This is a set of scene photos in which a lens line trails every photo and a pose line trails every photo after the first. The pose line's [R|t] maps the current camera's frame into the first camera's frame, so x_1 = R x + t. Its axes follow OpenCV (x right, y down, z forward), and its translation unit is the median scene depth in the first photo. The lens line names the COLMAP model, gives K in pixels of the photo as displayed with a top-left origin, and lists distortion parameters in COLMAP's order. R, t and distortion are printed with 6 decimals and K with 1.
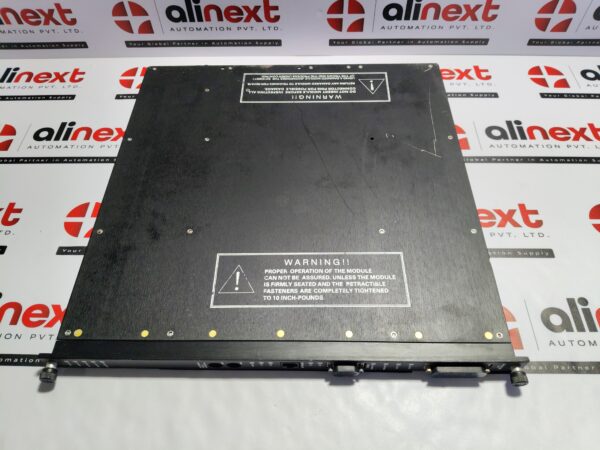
lens RADIAL K [[456.8, 0, 300.0], [0, 456.8, 225.0], [0, 0, 1]] dist [0.065876, -0.140170]
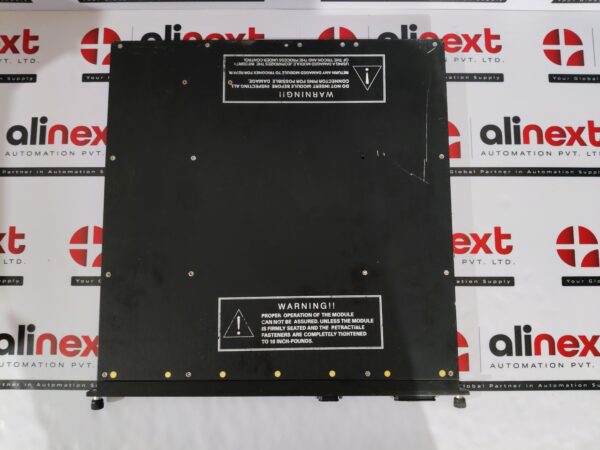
lens RADIAL K [[456.8, 0, 300.0], [0, 456.8, 225.0], [0, 0, 1]] dist [0.065876, -0.140170]
pose [[0.999583, -0.017646, 0.022846, -0.002284], [0.004289, 0.873418, 0.486952, -0.658403], [-0.028547, -0.486651, 0.873130, 0.094418]]
